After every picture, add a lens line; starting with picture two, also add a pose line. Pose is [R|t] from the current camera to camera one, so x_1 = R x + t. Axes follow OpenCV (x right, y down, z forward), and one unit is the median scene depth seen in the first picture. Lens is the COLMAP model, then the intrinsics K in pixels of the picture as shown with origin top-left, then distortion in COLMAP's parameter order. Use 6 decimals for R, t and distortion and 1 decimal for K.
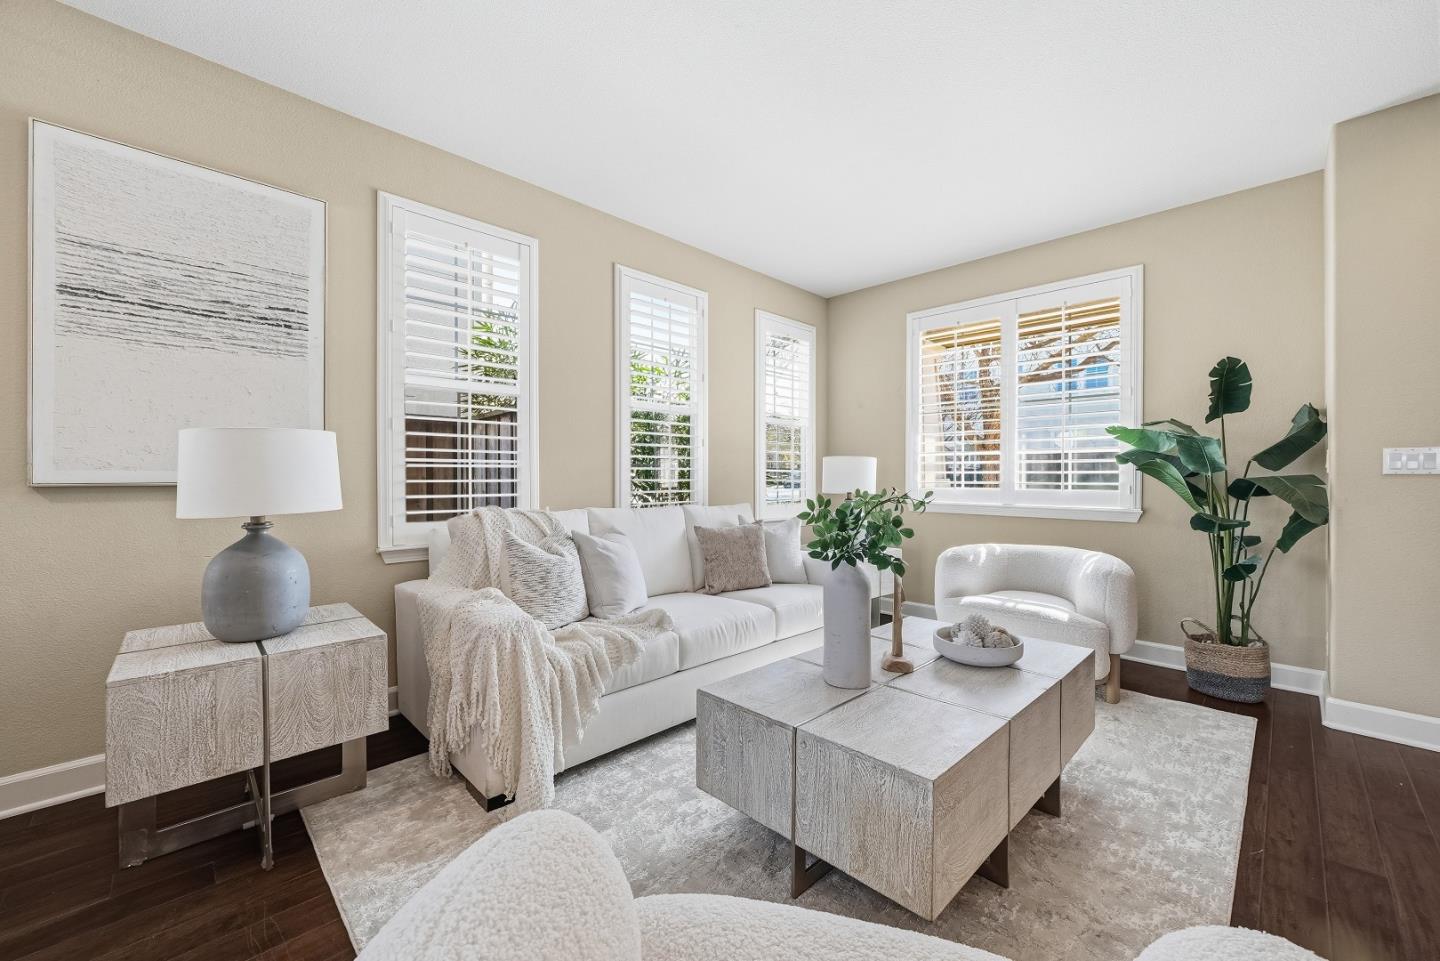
lens RADIAL K [[572.0, 0, 713.6], [0, 572.0, 478.1], [0, 0, 1]] dist [-0.006571, 0.000609]
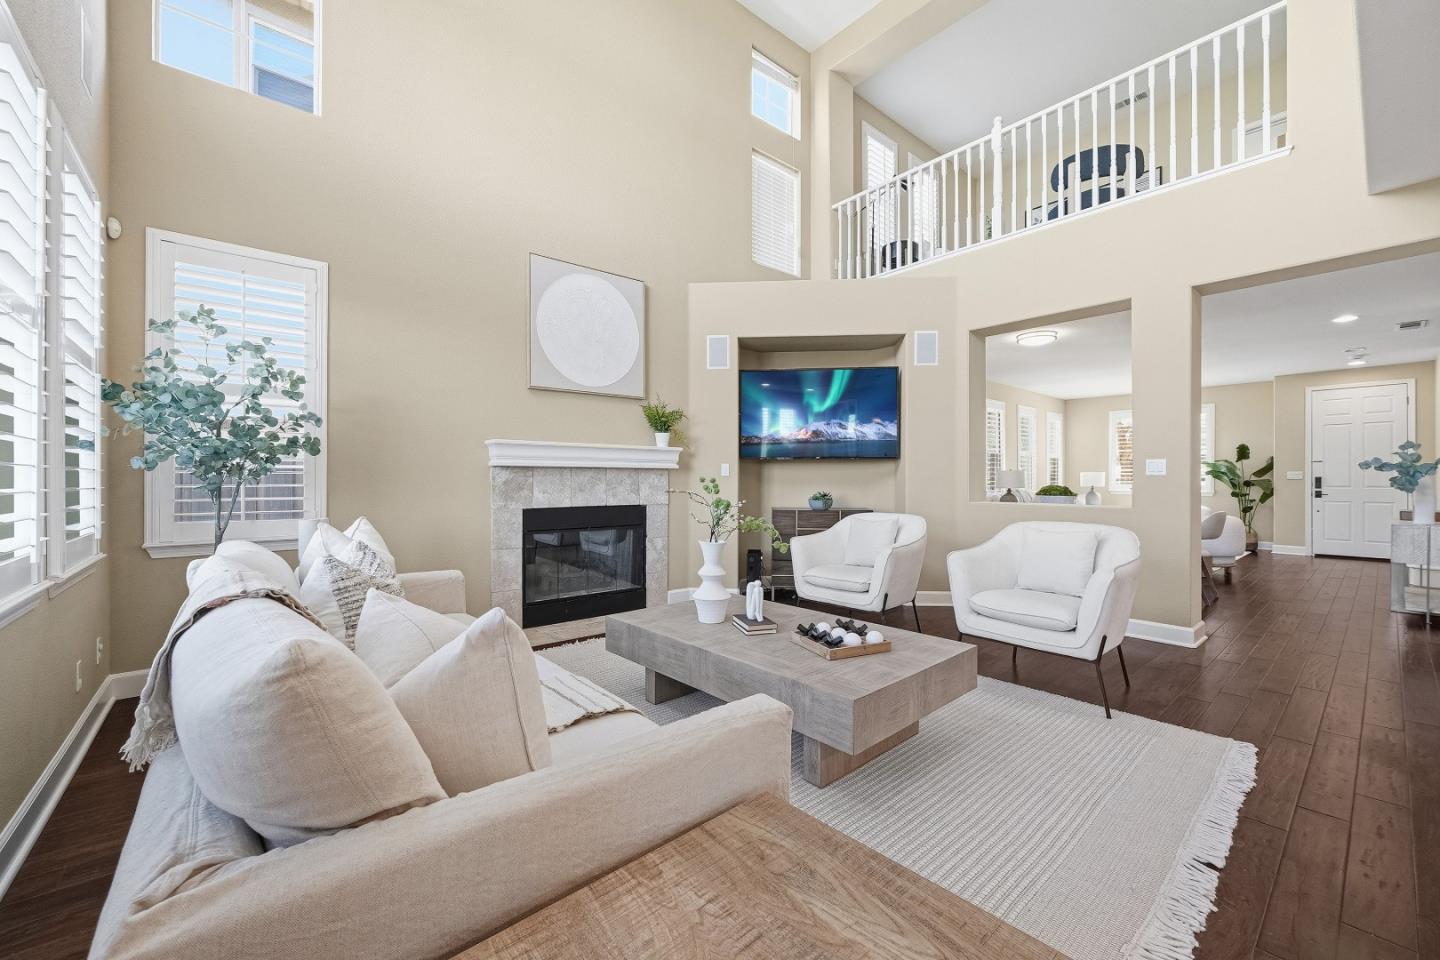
lens RADIAL K [[572.0, 0, 713.6], [0, 572.0, 480.3], [0, 0, 1]] dist [-0.006571, 0.000609]
pose [[0.997044, -0.000748, -0.076827, -1.715830], [0.000539, 0.999996, -0.002736, 0.007837], [0.076829, 0.002686, 0.997041, -2.283389]]
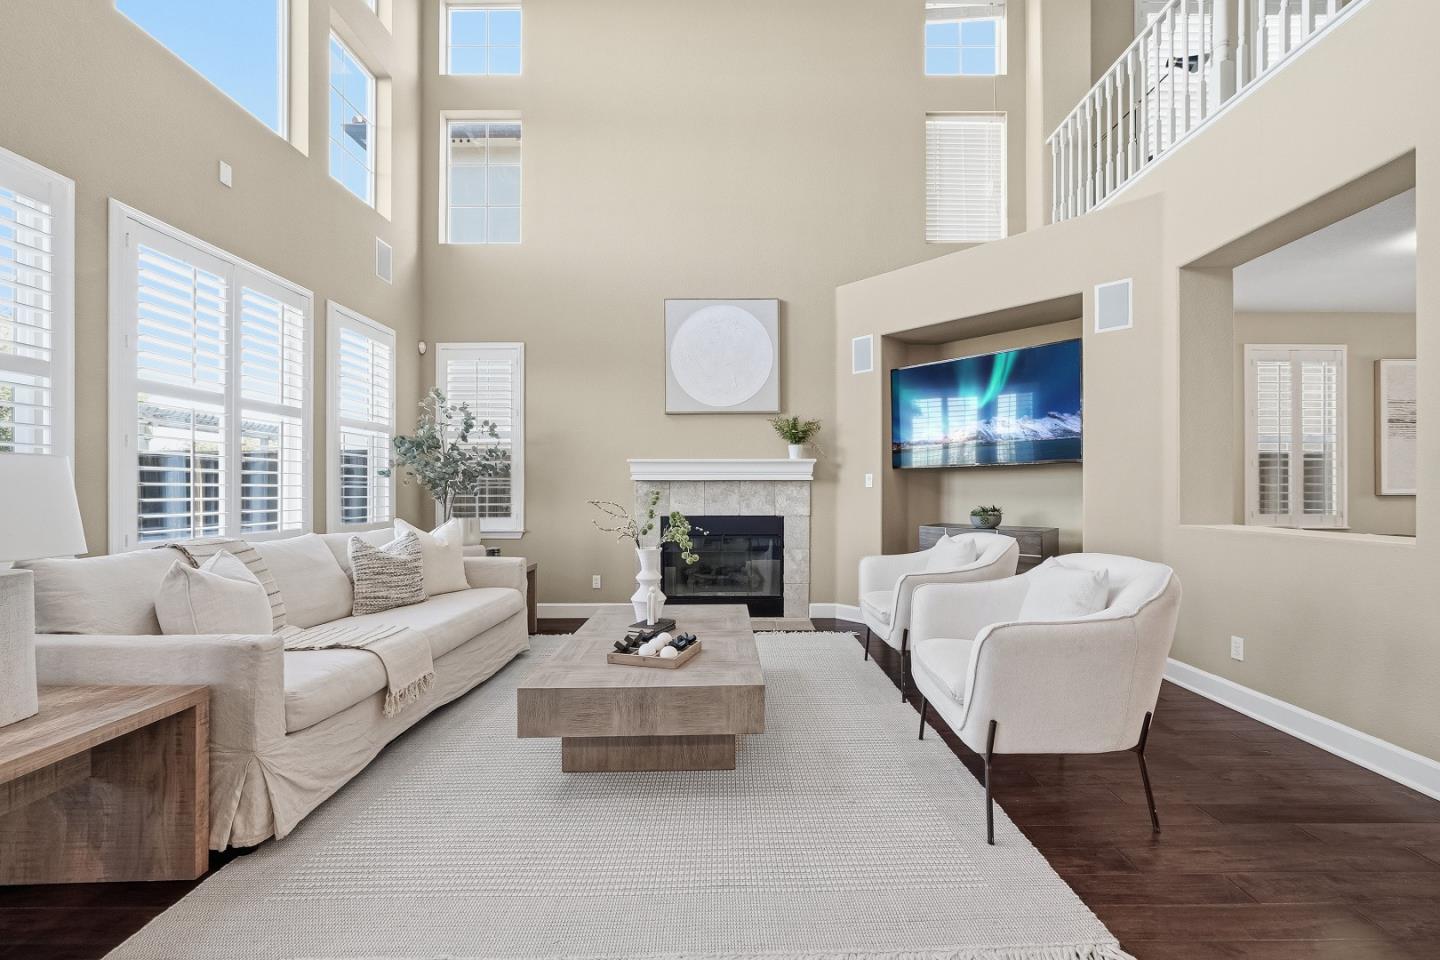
lens RADIAL K [[572.0, 0, 716.4], [0, 572.0, 493.7], [0, 0, 1]] dist [-0.006571, 0.000609]
pose [[0.714138, 0.002000, -0.700002, -0.980100], [-0.000991, 0.999998, 0.001847, 0.005198], [0.700004, -0.000625, 0.714139, -1.990706]]
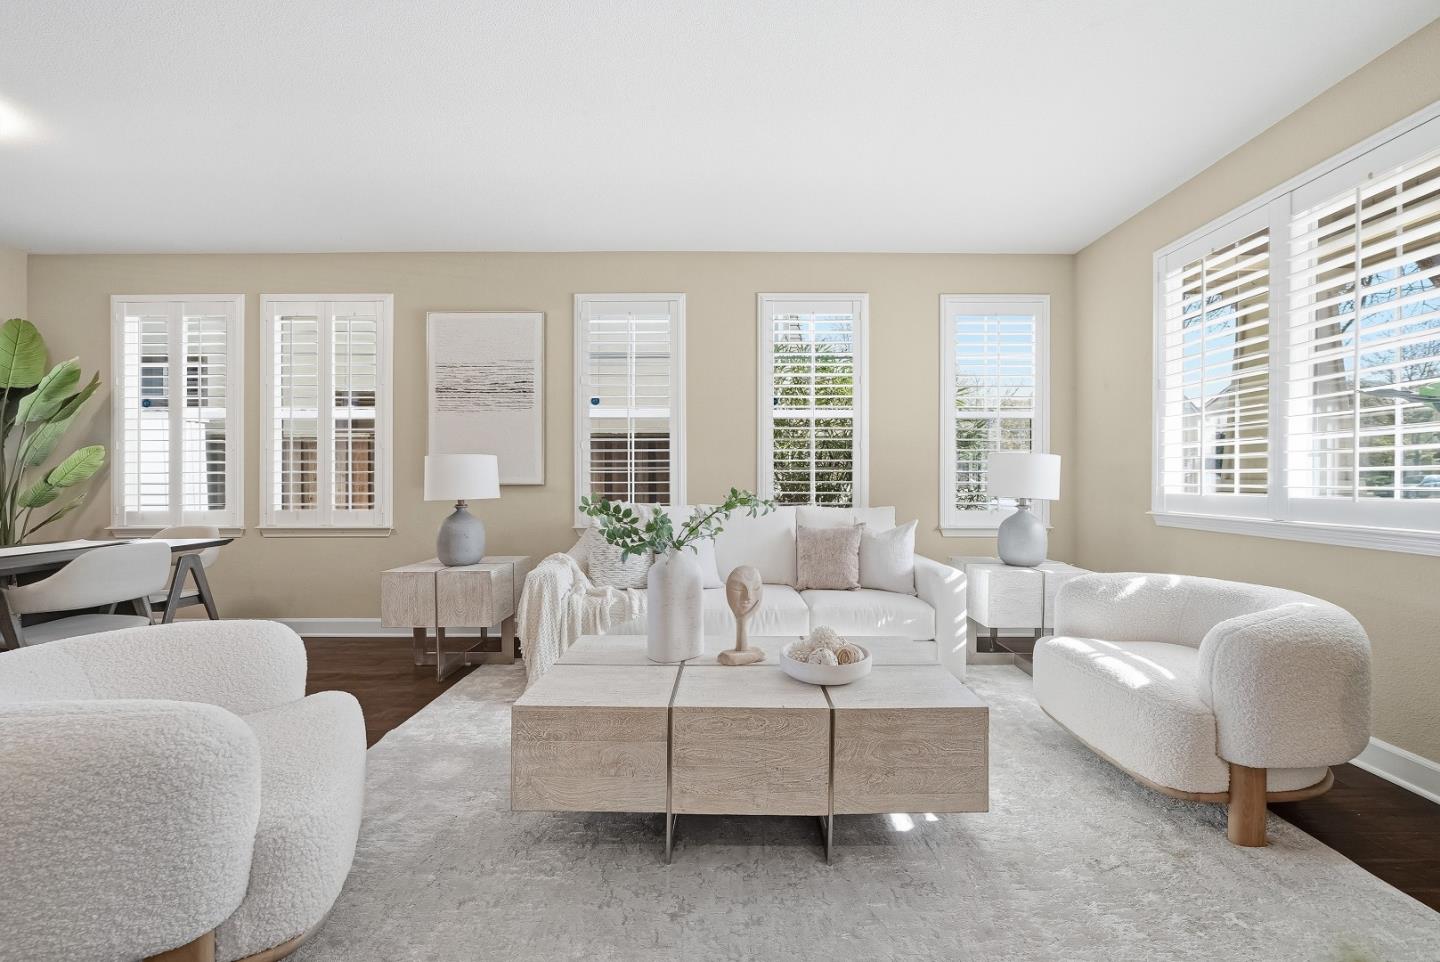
lens RADIAL K [[572.0, 0, 743.1], [0, 572.0, 483.7], [0, 0, 1]] dist [-0.006571, 0.000609]
pose [[0.715520, 0.001665, -0.698590, 0.717428], [0.001977, 0.999988, 0.004408, 0.002223], [0.698590, -0.004536, 0.715508, 0.181568]]
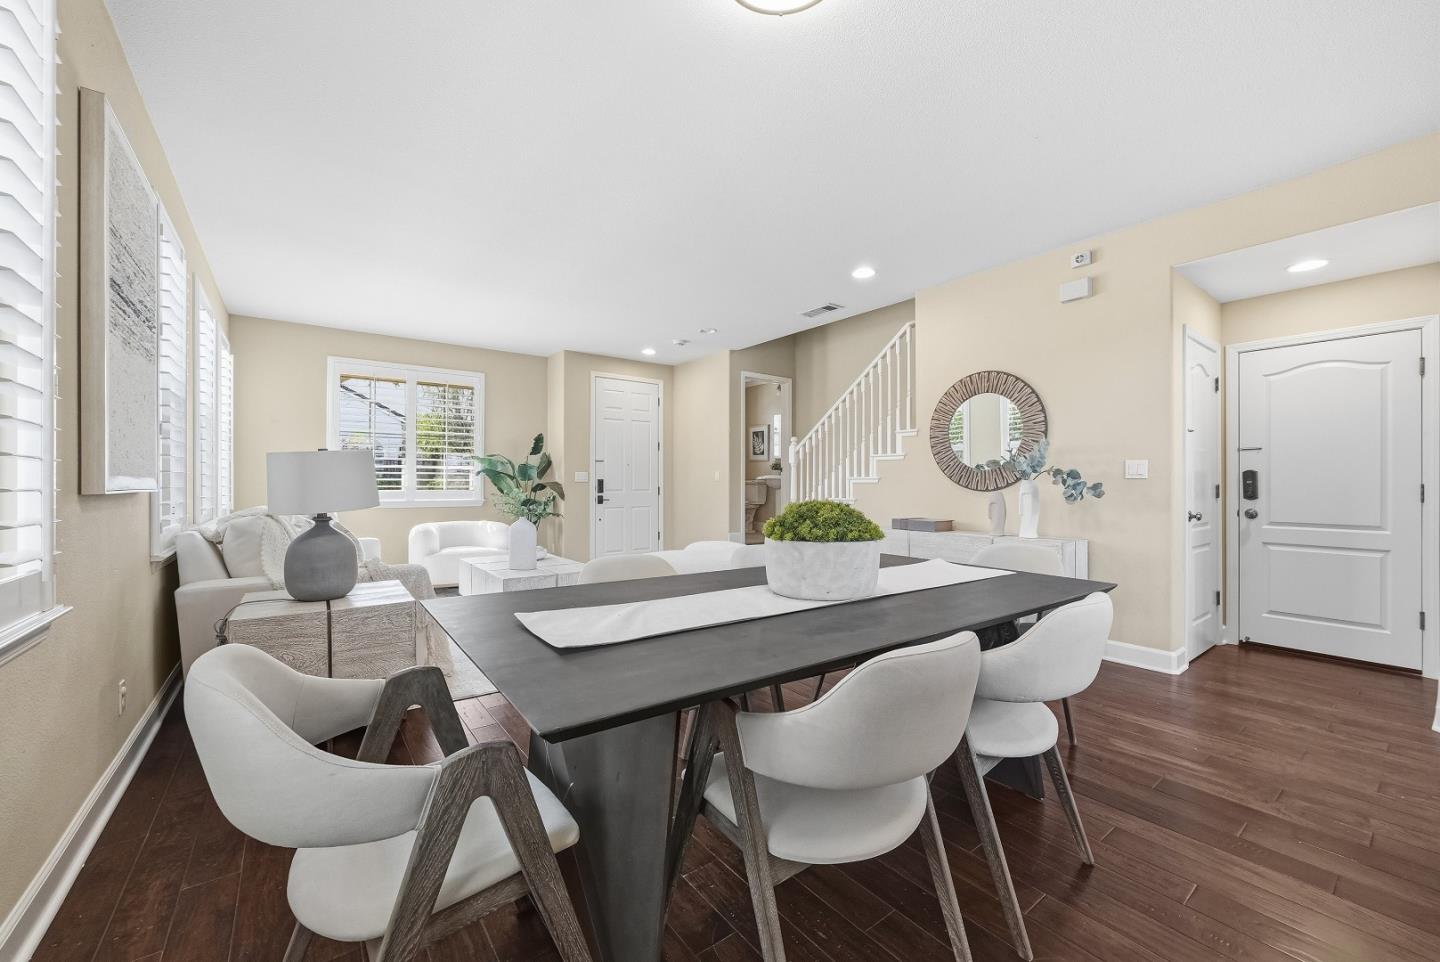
lens RADIAL K [[572.0, 0, 722.5], [0, 572.0, 481.9], [0, 0, 1]] dist [-0.006571, 0.000609]
pose [[0.138809, -0.000146, 0.990319, -1.241467], [0.001822, 0.999998, -0.000108, -0.003343], [-0.990317, 0.001819, 0.138809, -0.091933]]
